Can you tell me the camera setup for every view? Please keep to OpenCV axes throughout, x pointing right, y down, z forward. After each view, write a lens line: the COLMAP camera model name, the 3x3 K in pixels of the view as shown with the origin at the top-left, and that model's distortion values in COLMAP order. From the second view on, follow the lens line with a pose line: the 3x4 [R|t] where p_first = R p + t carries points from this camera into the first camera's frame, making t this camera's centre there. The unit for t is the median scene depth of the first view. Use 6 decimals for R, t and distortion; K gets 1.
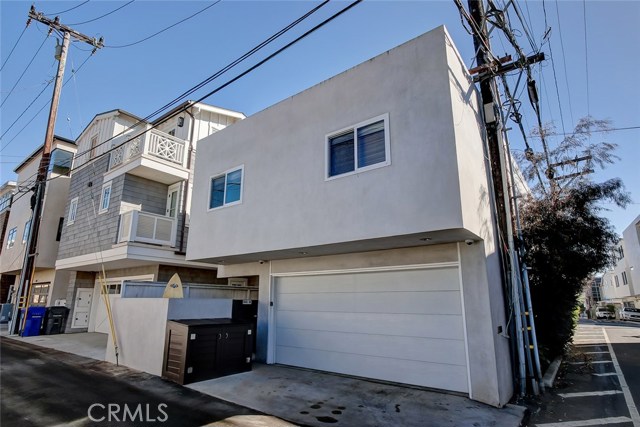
lens RADIAL K [[344.9, 0, 336.2], [0, 344.9, 210.1], [0, 0, 1]] dist [-0.009357, -0.000057]
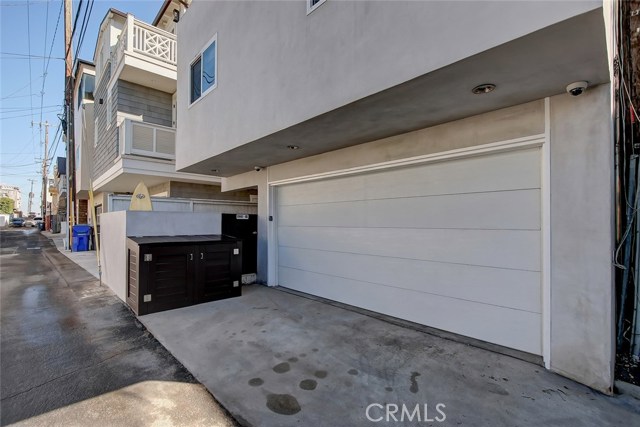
lens RADIAL K [[297.8, 0, 332.8], [0, 297.8, 222.5], [0, 0, 1]] dist [-0.005511, -0.000094]
pose [[0.986909, -0.004514, -0.161212, 0.085036], [0.045607, 0.966617, 0.252134, 0.123117], [0.154693, -0.256186, 0.954169, 0.386924]]
